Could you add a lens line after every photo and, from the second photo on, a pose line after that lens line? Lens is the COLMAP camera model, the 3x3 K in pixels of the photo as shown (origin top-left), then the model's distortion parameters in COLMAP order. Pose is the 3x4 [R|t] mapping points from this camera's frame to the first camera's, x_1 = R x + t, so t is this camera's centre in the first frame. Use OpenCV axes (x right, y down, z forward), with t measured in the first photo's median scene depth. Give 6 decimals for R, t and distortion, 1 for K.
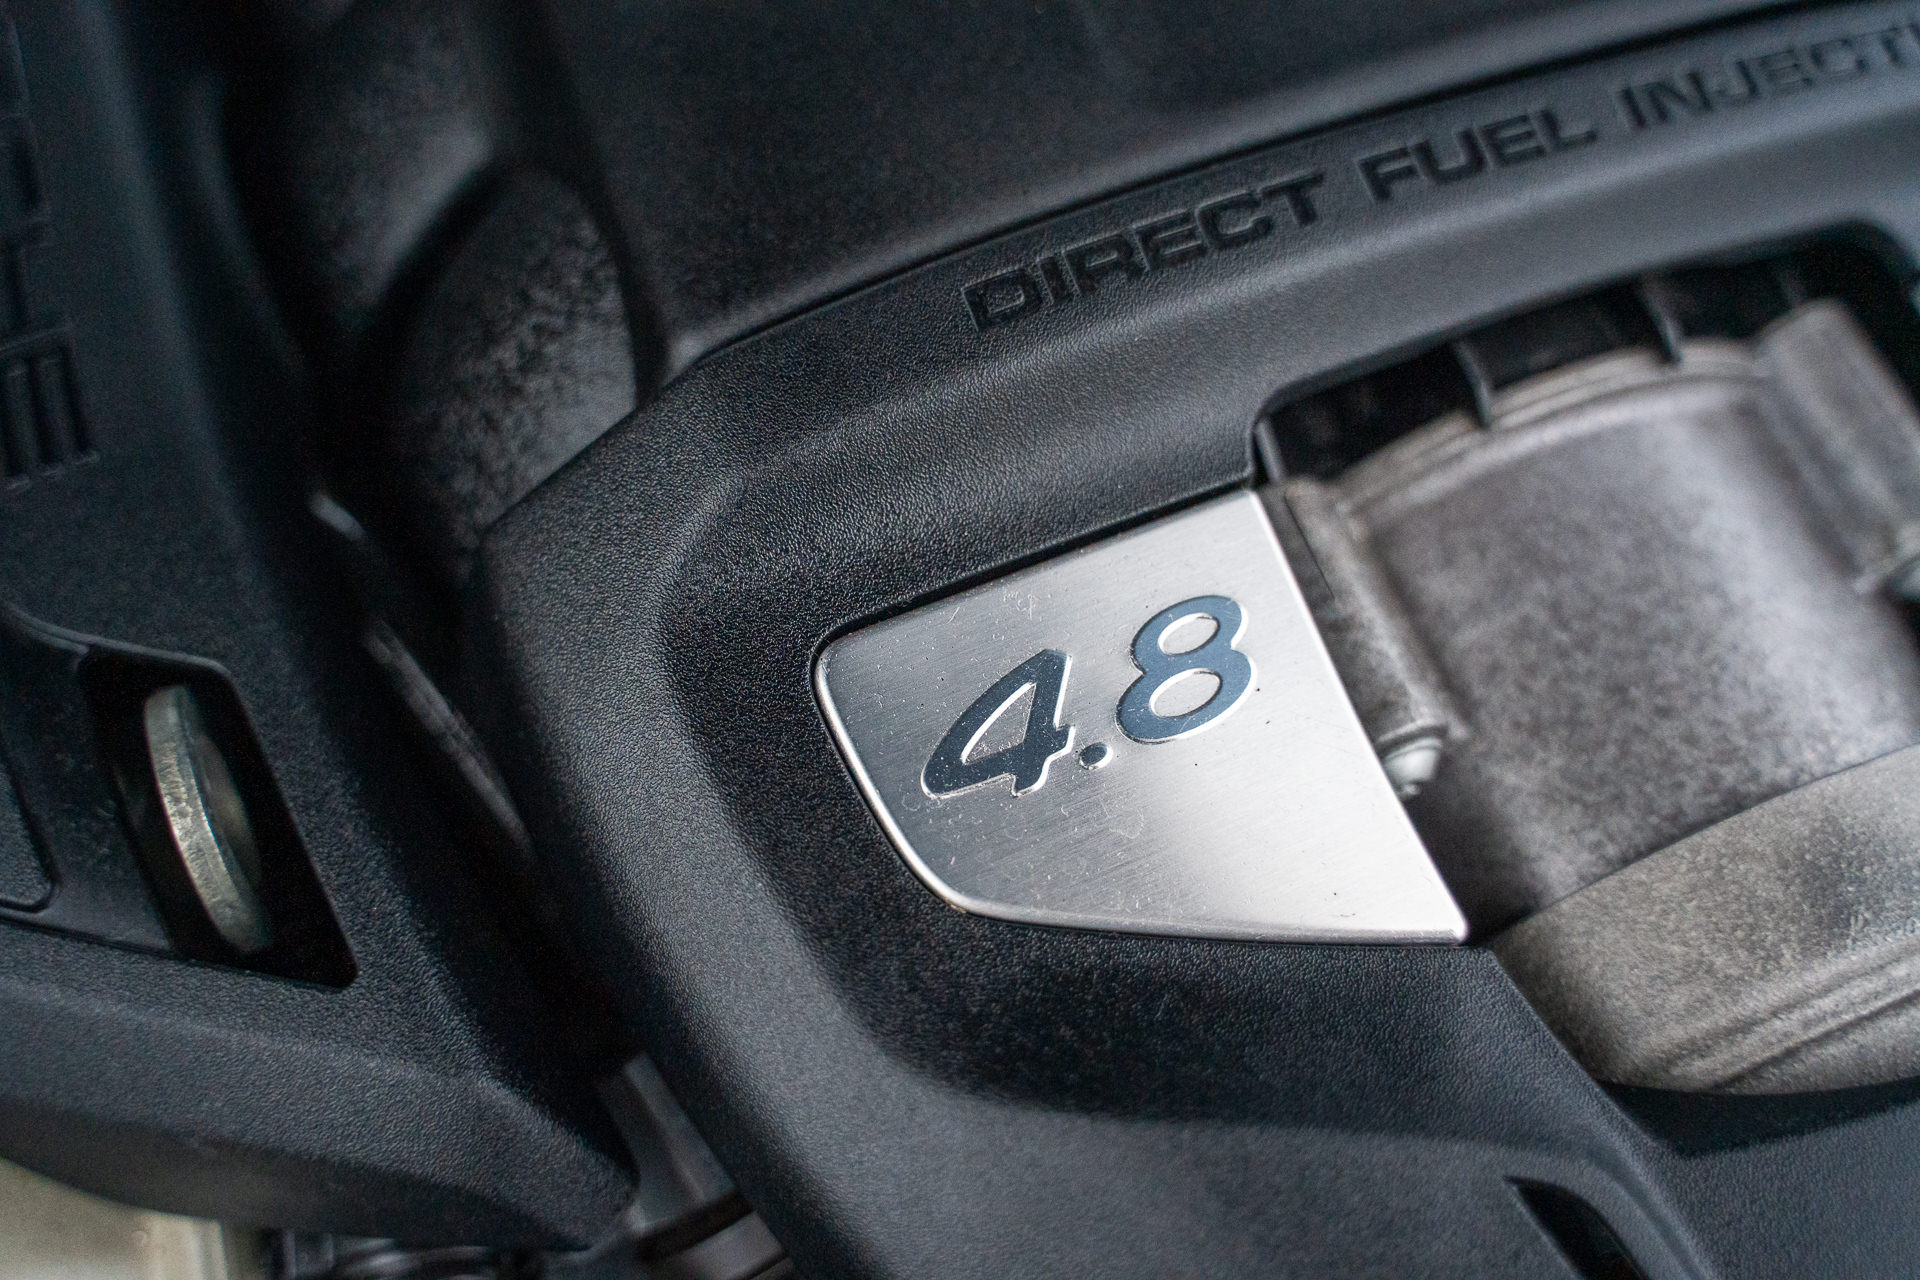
lens RADIAL K [[1941.3, 0, 960.0], [0, 1941.3, 640.0], [0, 0, 1]] dist [0.005046, 0.002846]
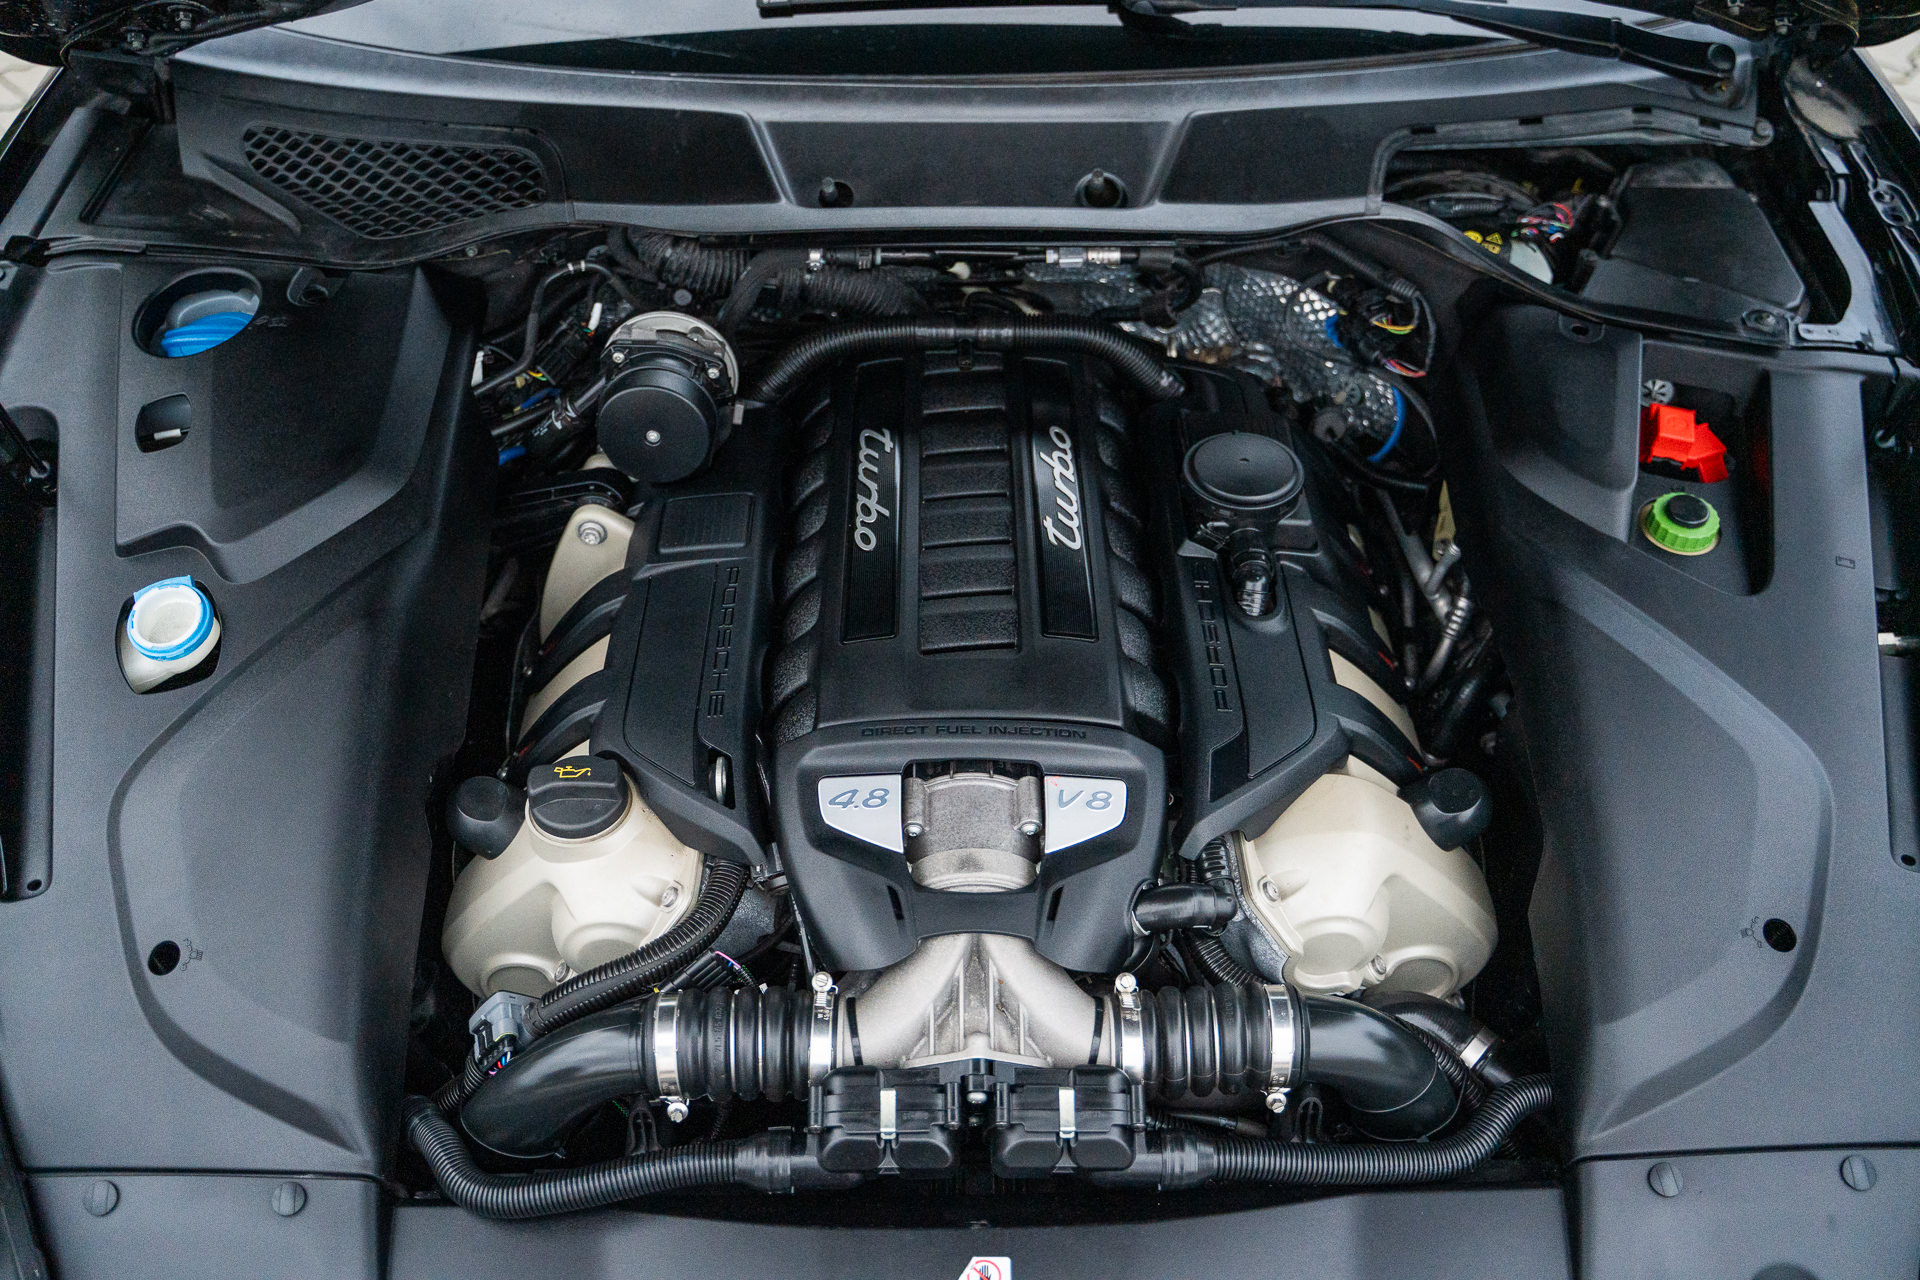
lens RADIAL K [[1653.5, 0, 960.0], [0, 1653.5, 640.0], [0, 0, 1]] dist [-0.082850, 0.006811]
pose [[0.935160, 0.256458, -0.244346, 1.376368], [-0.301855, 0.937921, -0.170845, 0.325549], [0.185362, 0.233525, 0.954519, -3.664264]]
